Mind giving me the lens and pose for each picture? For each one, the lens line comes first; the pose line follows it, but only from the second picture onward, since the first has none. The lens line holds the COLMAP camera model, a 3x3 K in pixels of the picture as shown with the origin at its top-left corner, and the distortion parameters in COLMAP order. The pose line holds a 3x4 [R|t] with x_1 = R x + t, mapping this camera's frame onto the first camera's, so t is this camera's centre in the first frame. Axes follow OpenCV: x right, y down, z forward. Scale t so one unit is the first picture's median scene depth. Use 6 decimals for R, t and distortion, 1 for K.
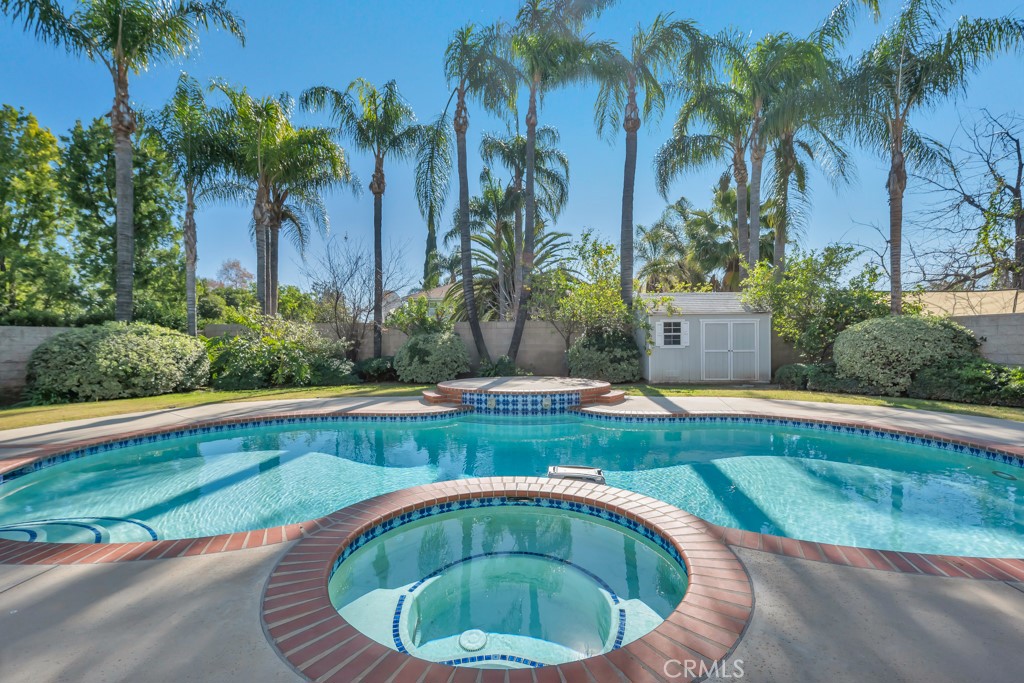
lens RADIAL K [[461.5, 0, 512.0], [0, 461.5, 341.5], [0, 0, 1]] dist [-0.004582, -0.000183]
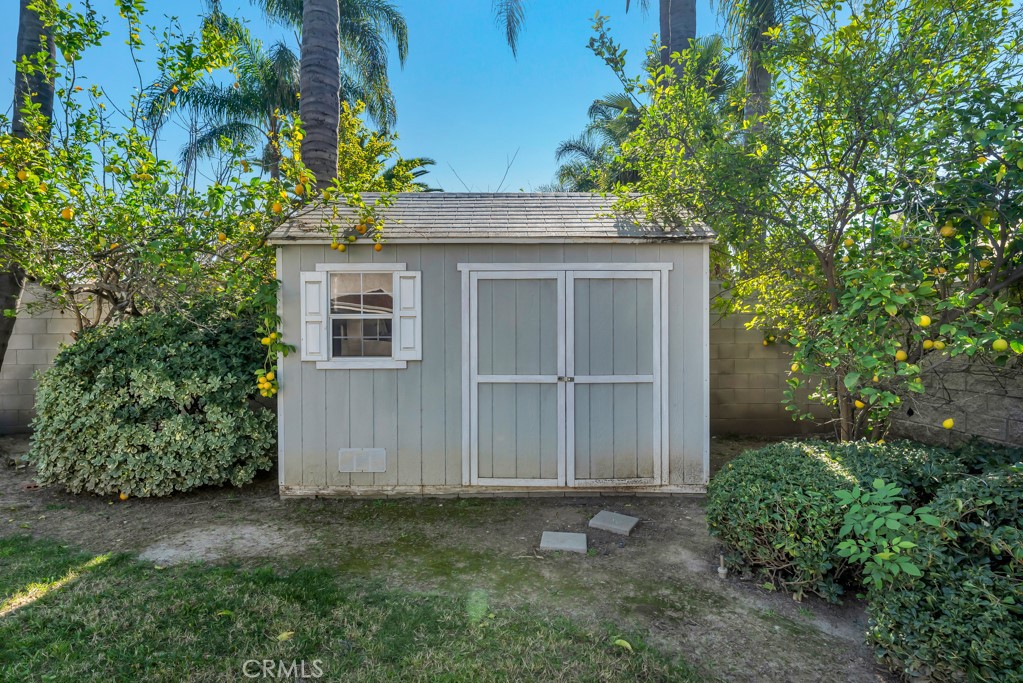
lens RADIAL K [[524.7, 0, 511.5], [0, 524.7, 341.5], [0, 0, 1]] dist [-0.000204, 0.000000]
pose [[0.998331, 0.003765, 0.057623, 0.420588], [-0.004017, 0.999983, 0.004262, -0.003255], [-0.057606, -0.004487, 0.998329, 0.685138]]
